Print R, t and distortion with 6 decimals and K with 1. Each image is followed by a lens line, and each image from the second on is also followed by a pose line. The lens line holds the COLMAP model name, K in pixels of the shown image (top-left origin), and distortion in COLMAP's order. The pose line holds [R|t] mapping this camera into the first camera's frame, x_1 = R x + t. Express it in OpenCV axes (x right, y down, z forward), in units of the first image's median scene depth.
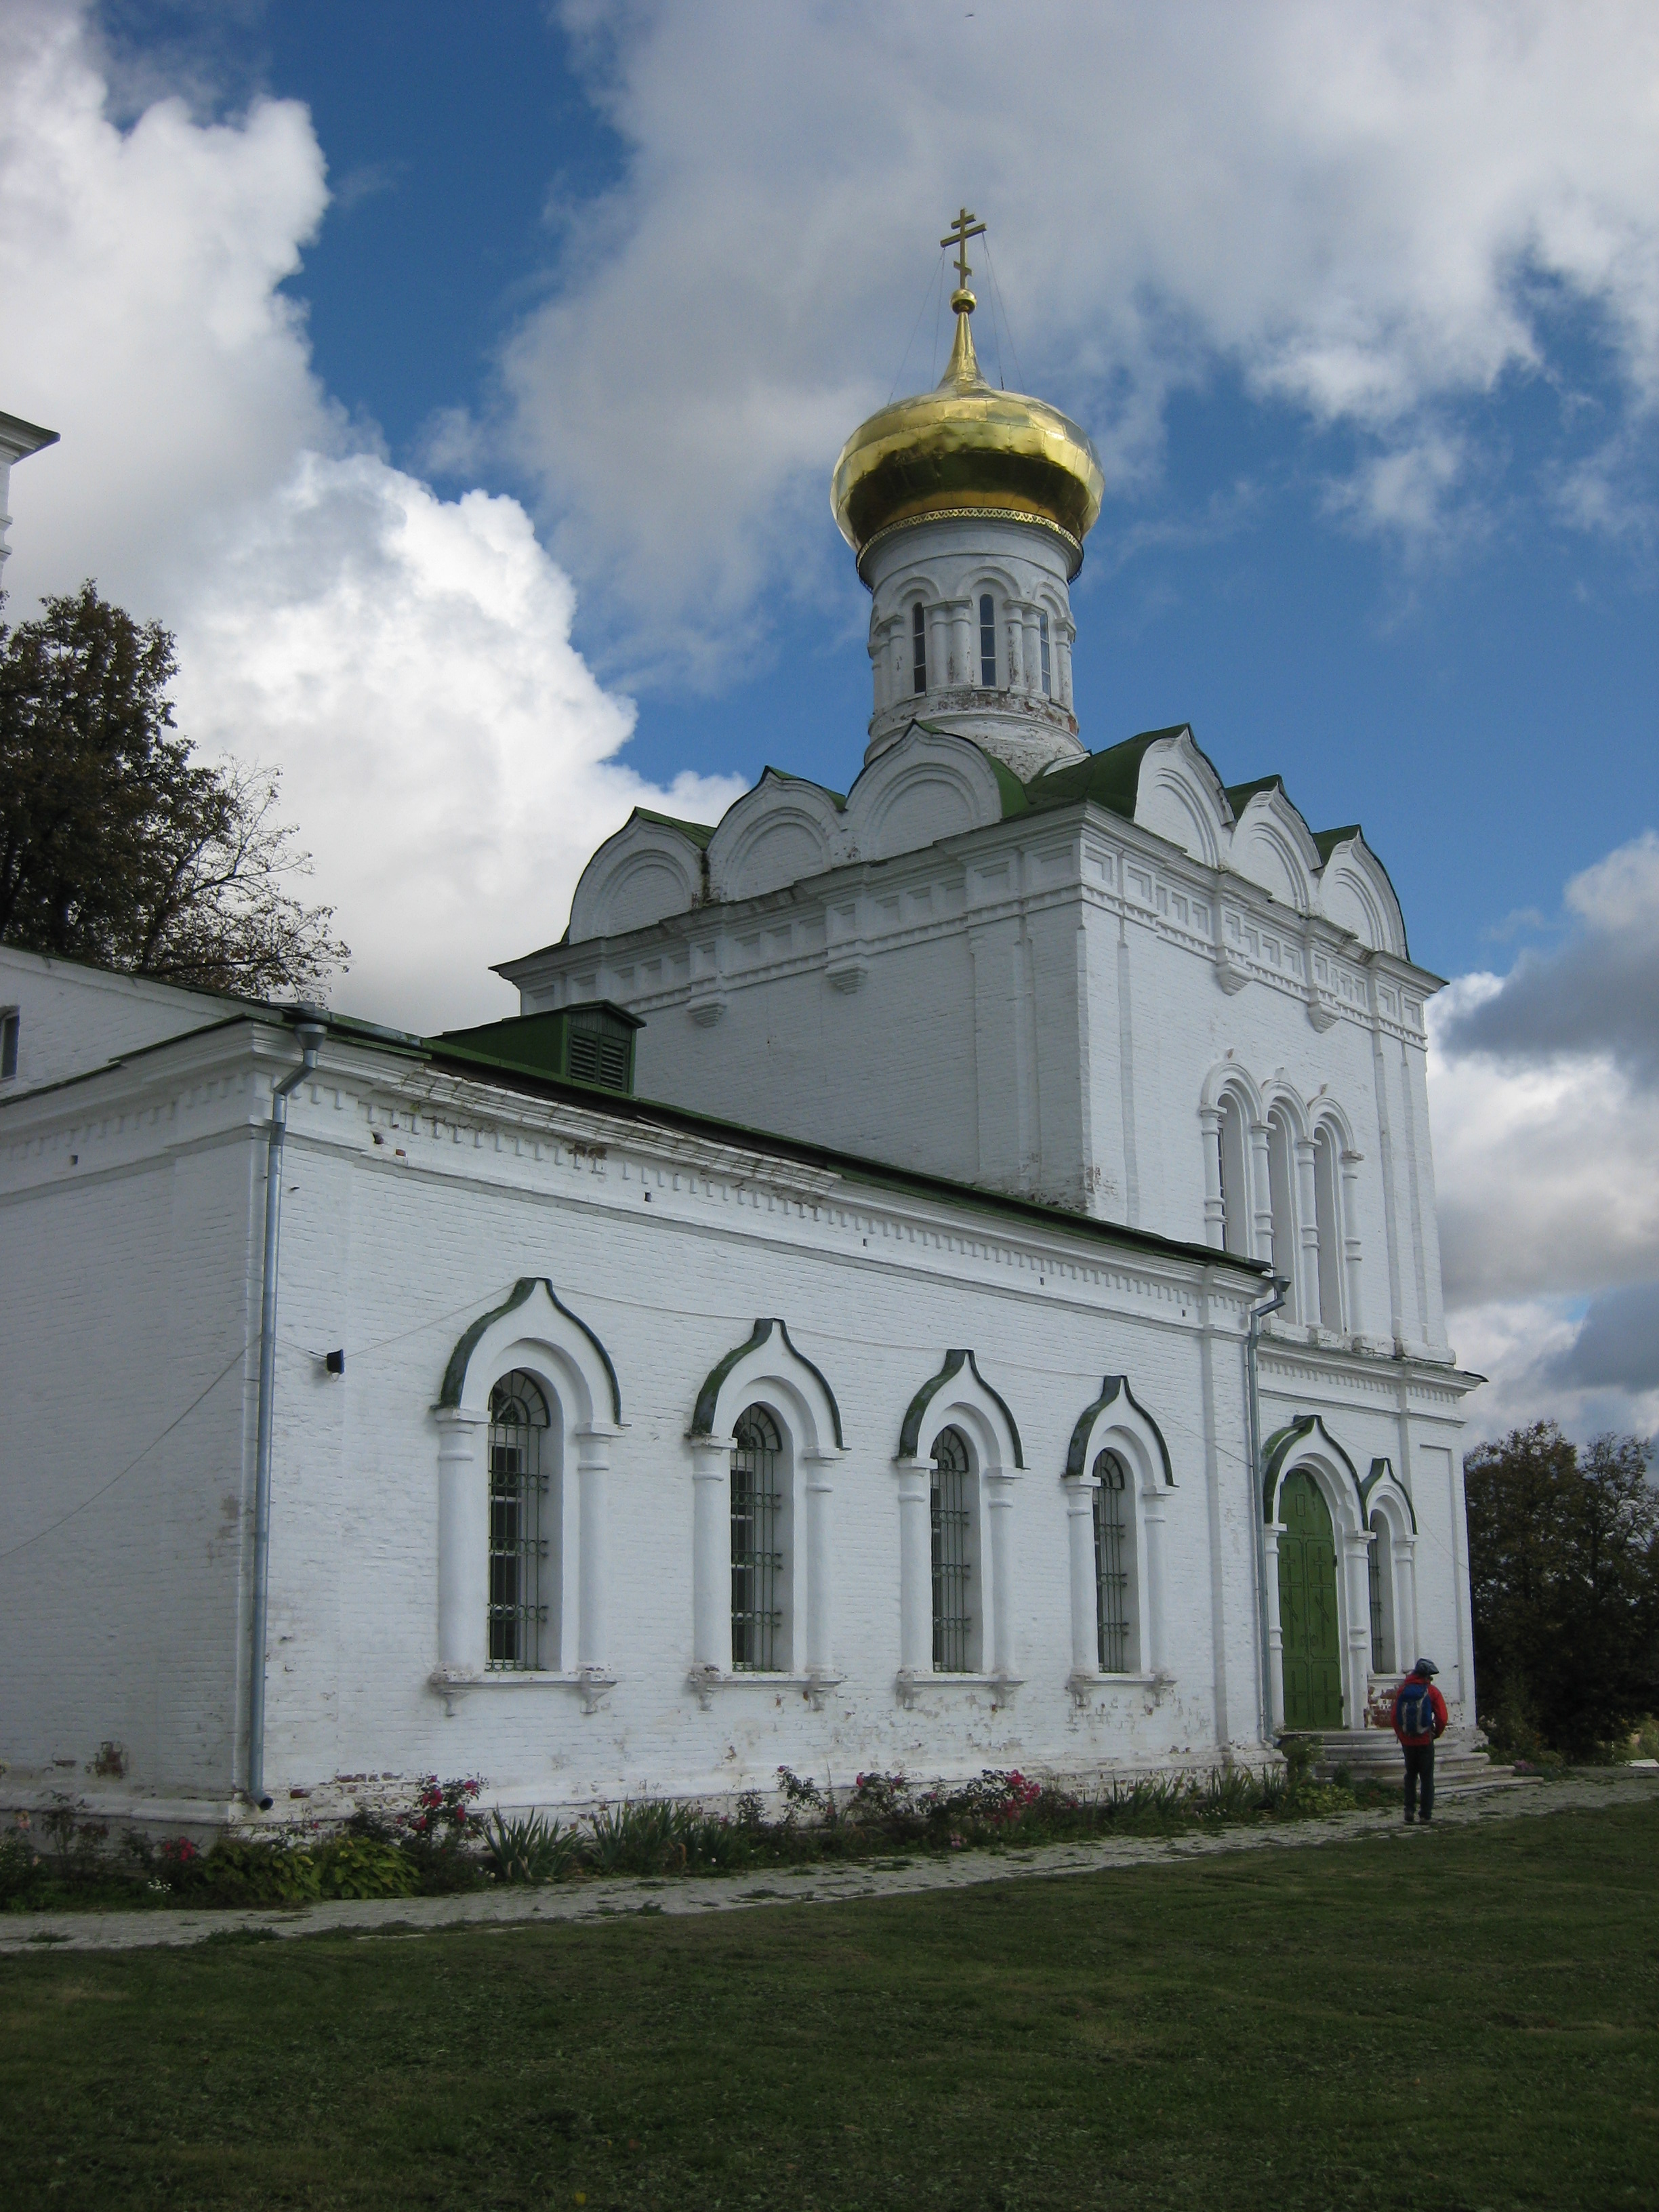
lens RADIAL K [[2444.0, 0, 842.2], [0, 2444.0, 1099.0], [0, 0, 1]] dist [-0.181372, 0.150747]
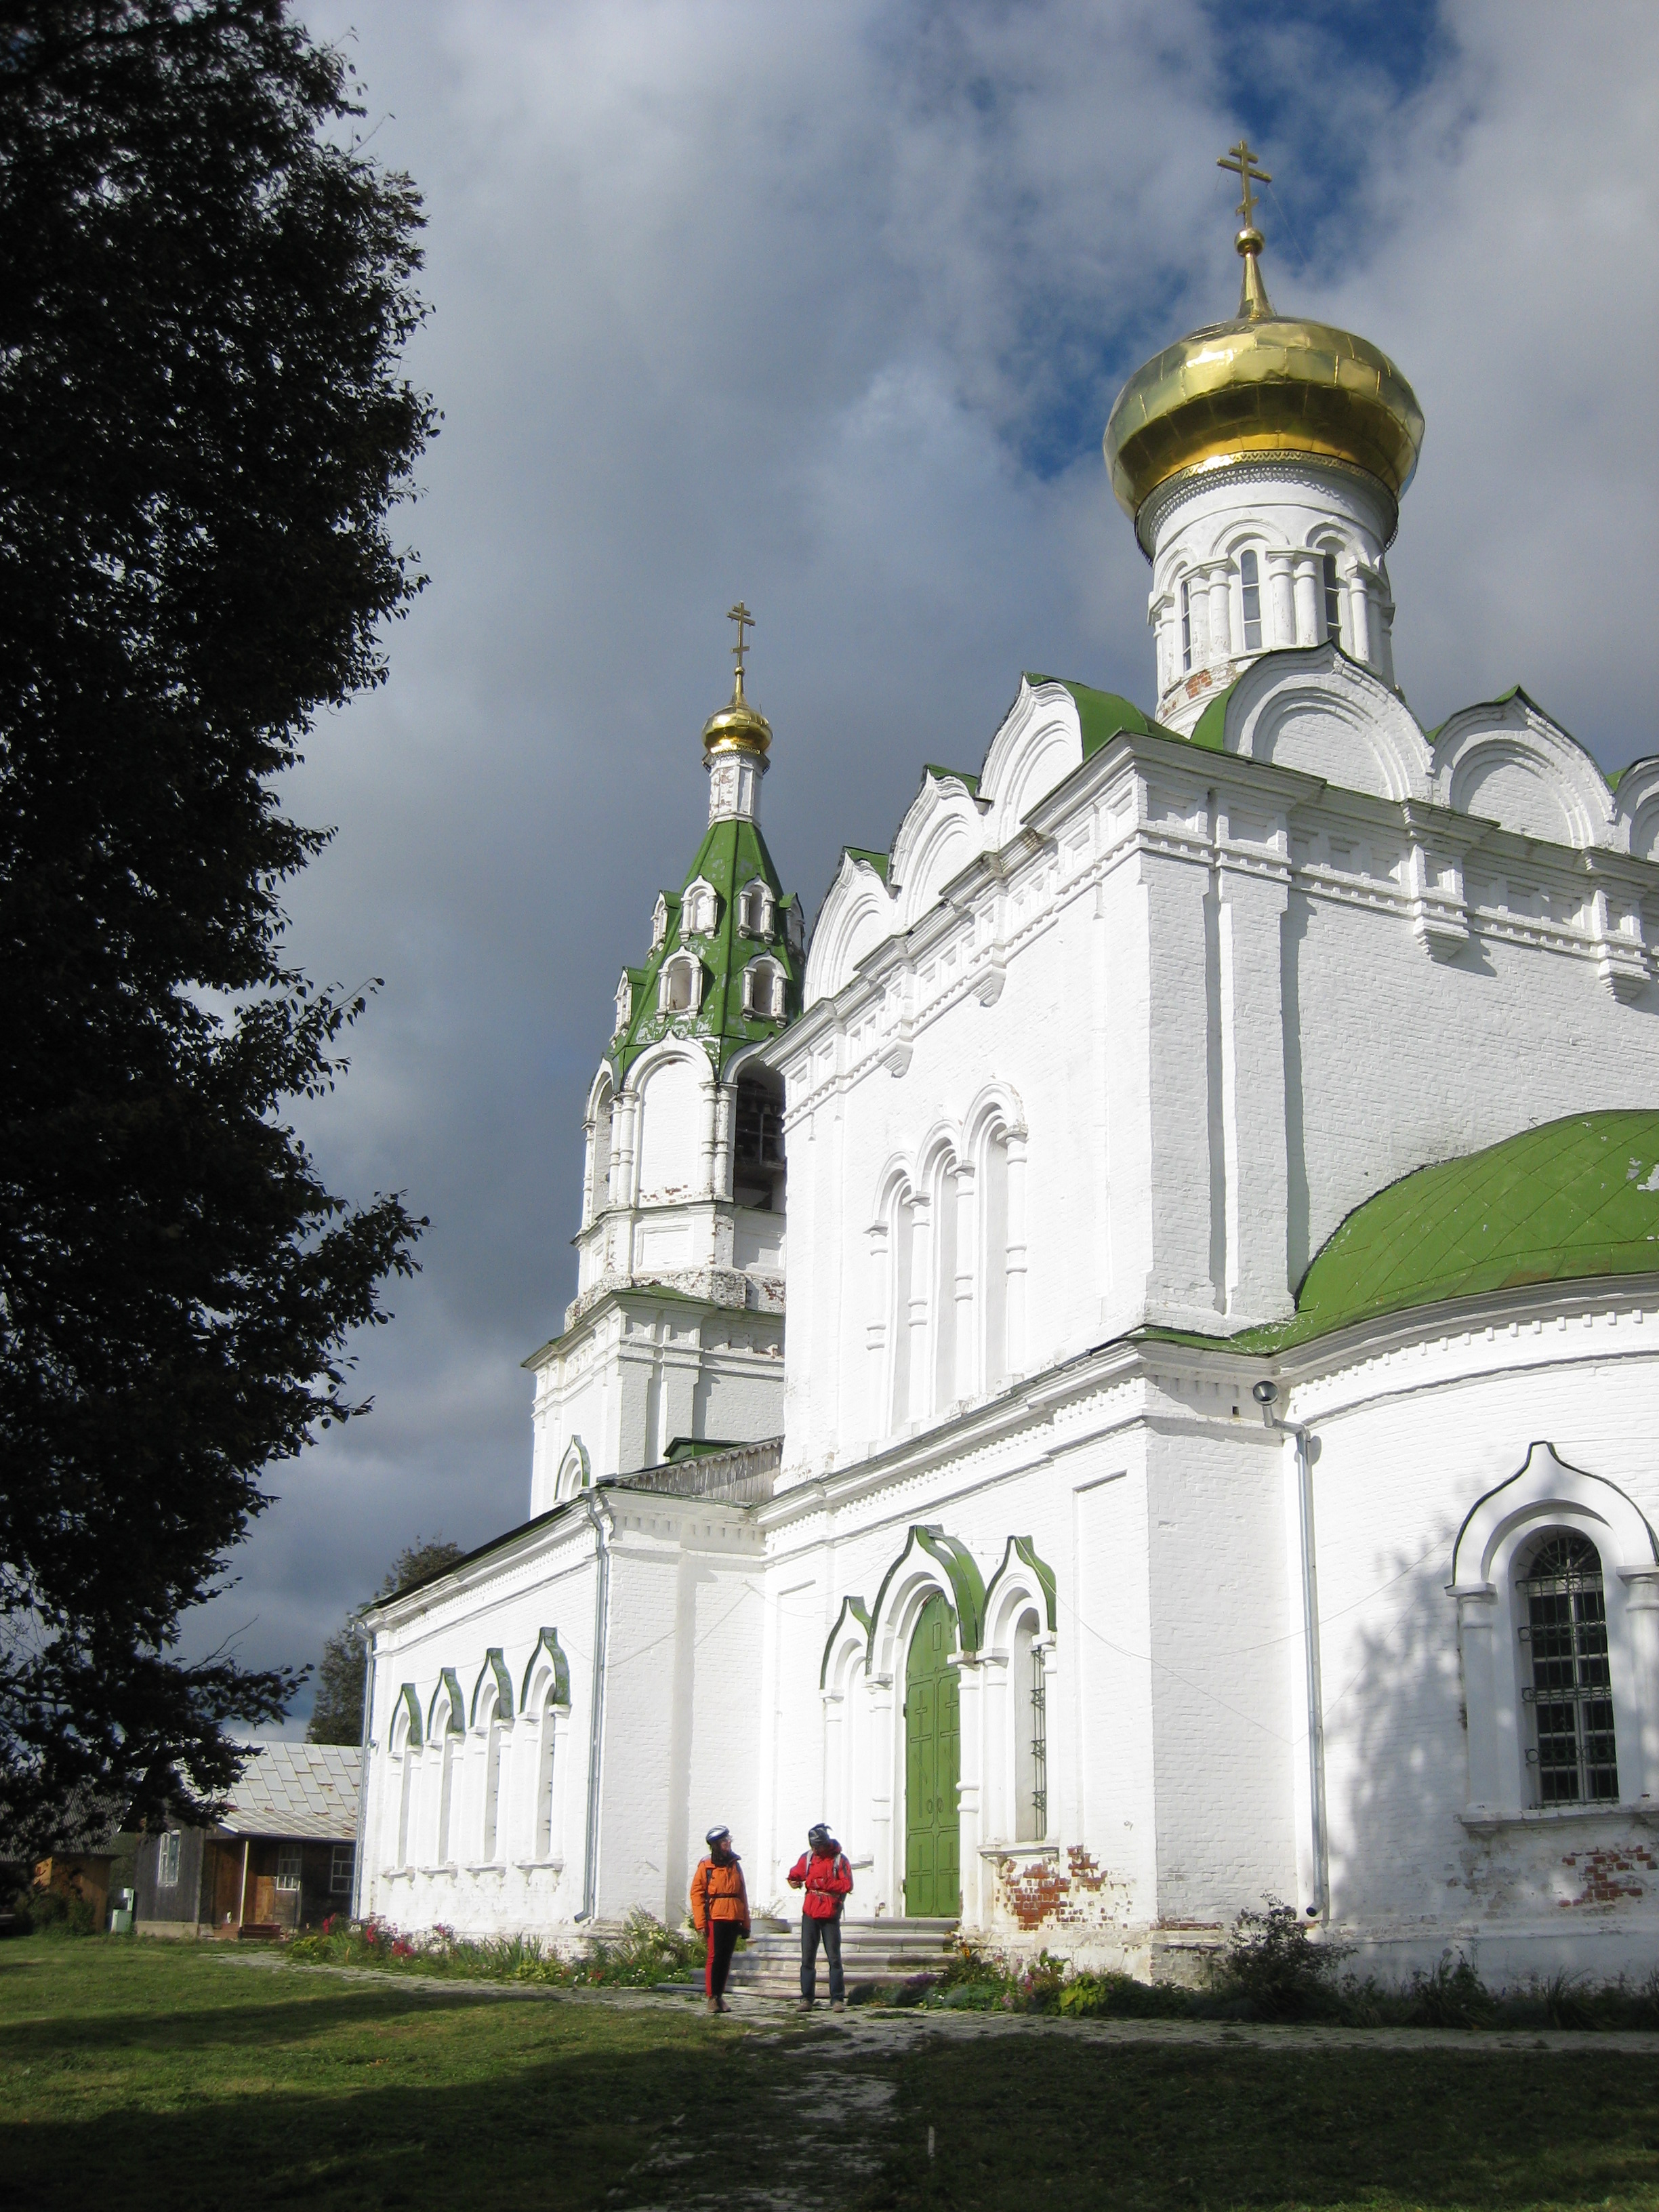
lens RADIAL K [[2444.0, 0, 842.2], [0, 2444.0, 1099.0], [0, 0, 1]] dist [-0.181372, 0.150747]
pose [[-0.480283, -0.290246, -0.827699, 1.022916], [0.200682, 0.882268, -0.425829, 0.384313], [0.853847, -0.370623, -0.365491, 1.476833]]
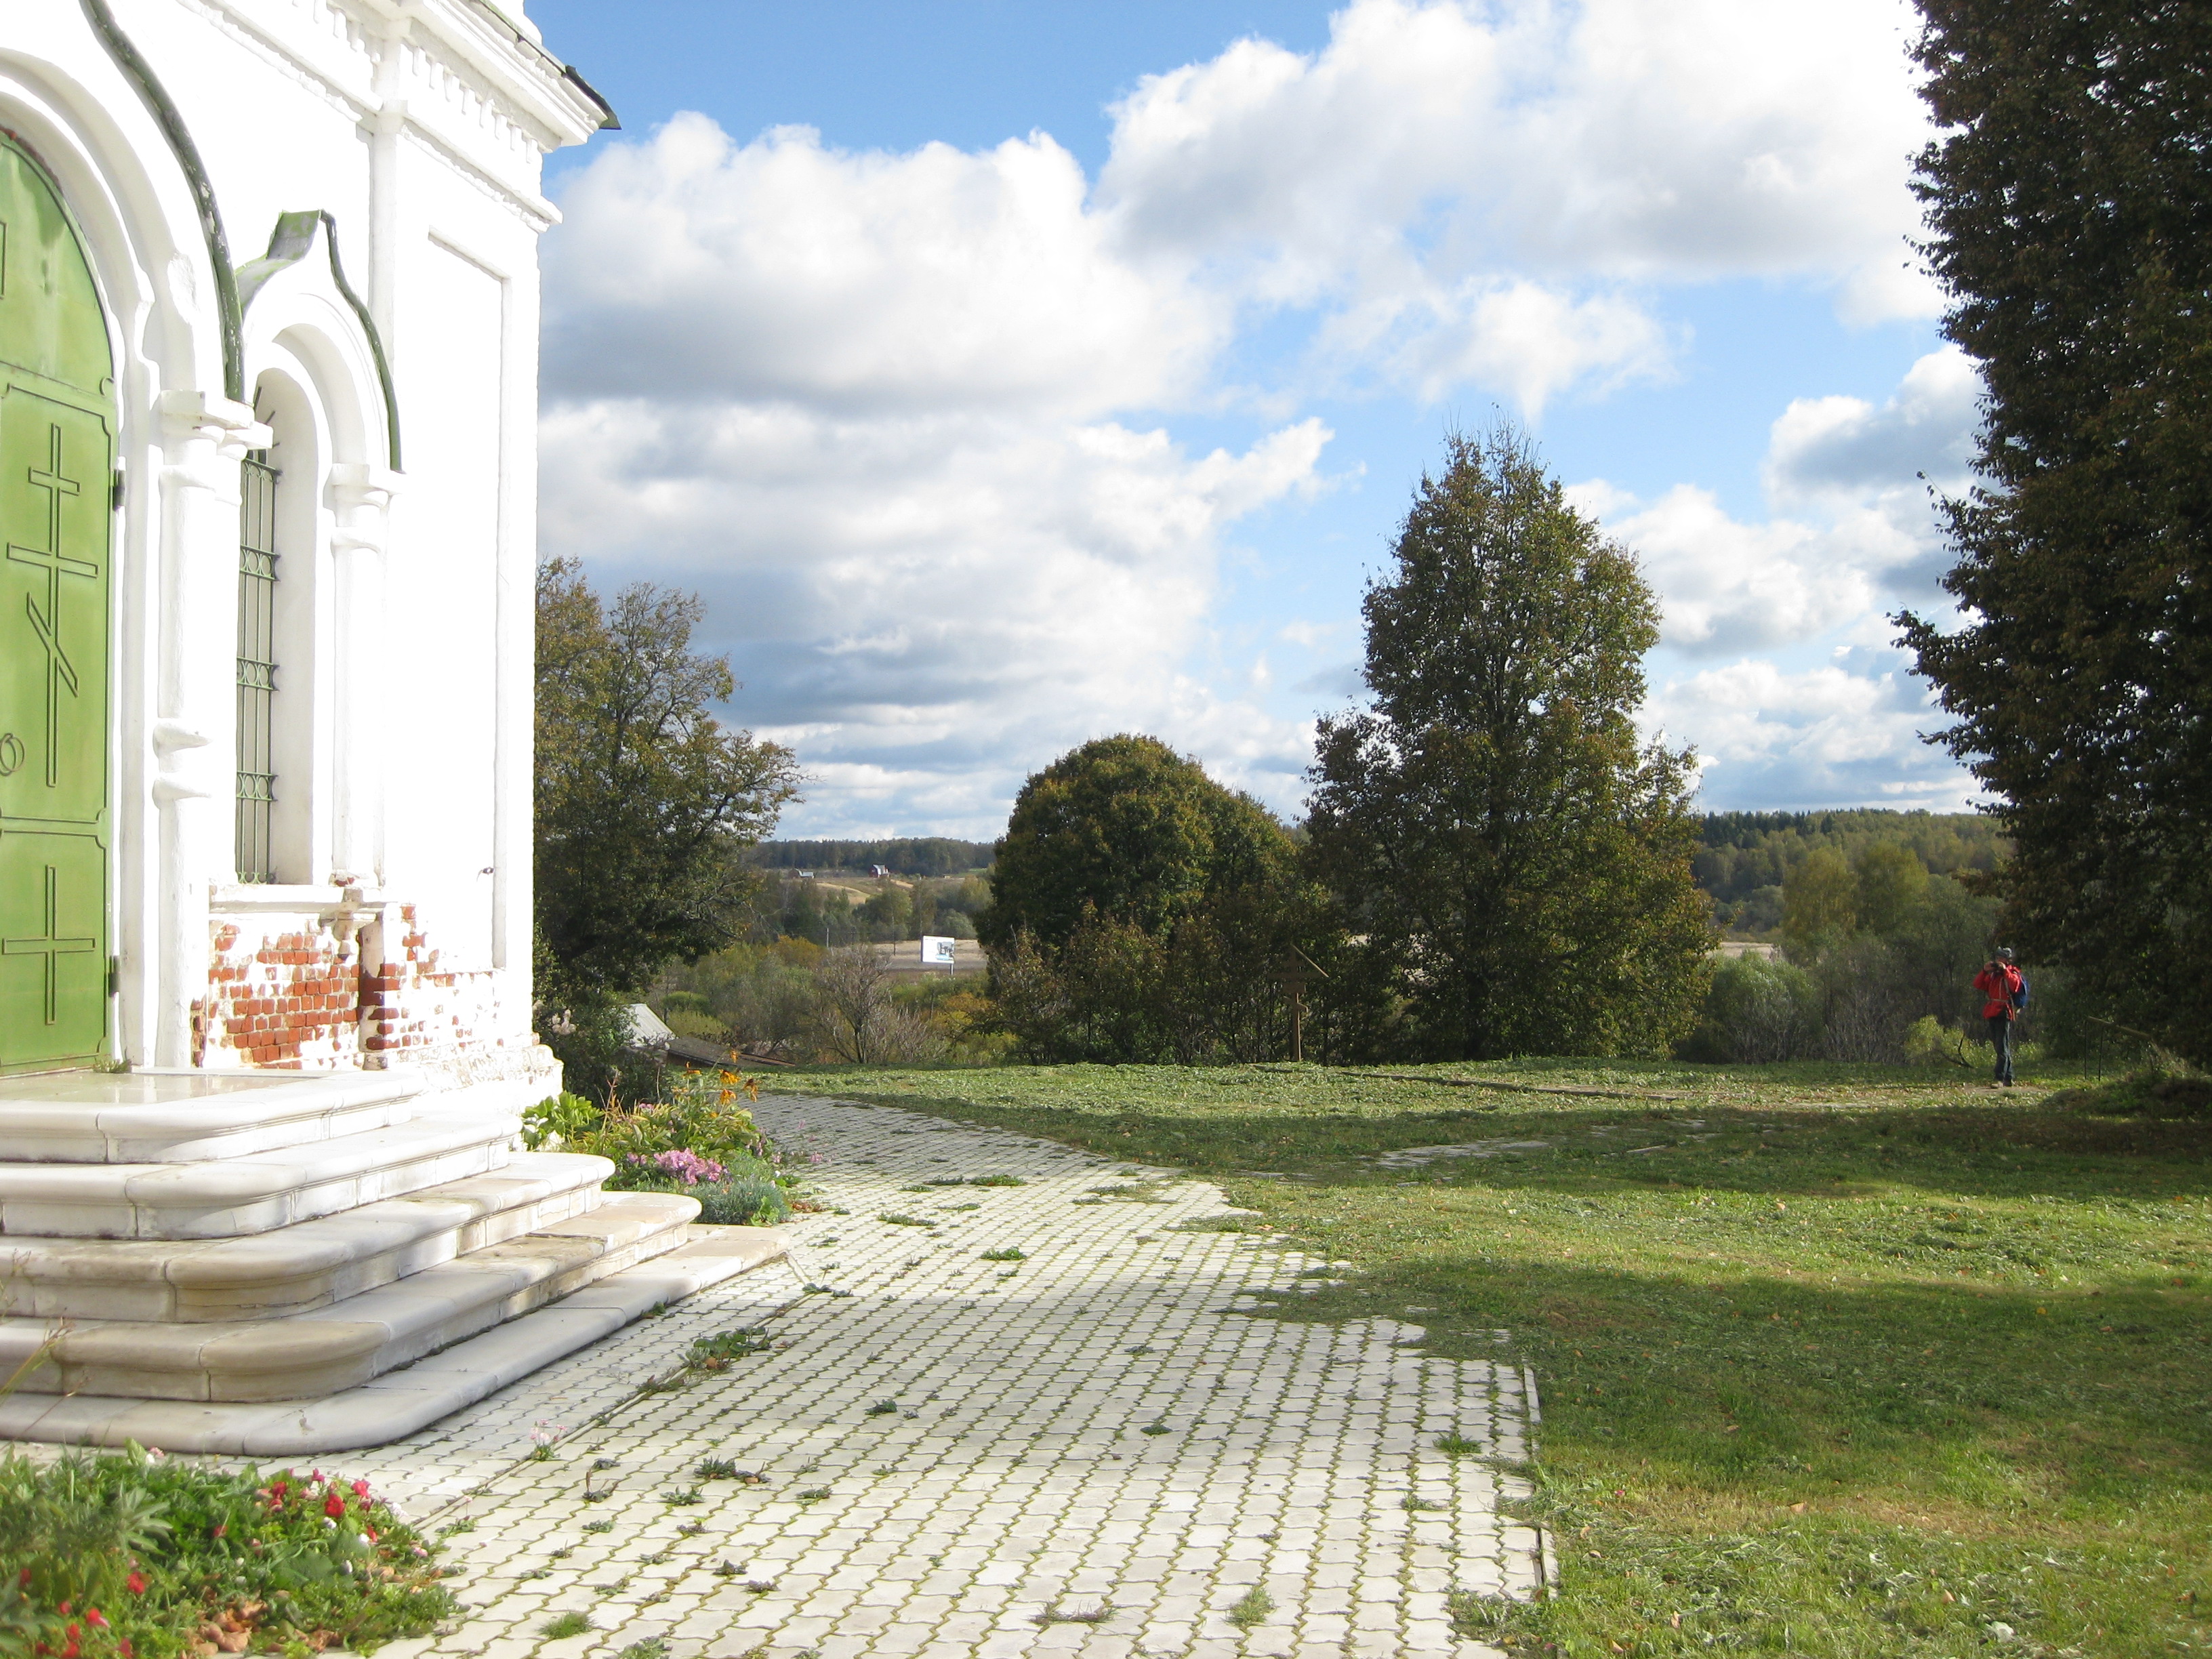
lens RADIAL K [[2444.0, 0, 1105.9], [0, 2444.0, 809.7], [0, 0, 1]] dist [-0.181372, 0.150747]
pose [[0.863867, 0.022254, 0.503228, 0.185038], [-0.121110, 0.978894, 0.164615, 0.188652], [-0.488944, -0.203151, 0.848330, 0.780228]]
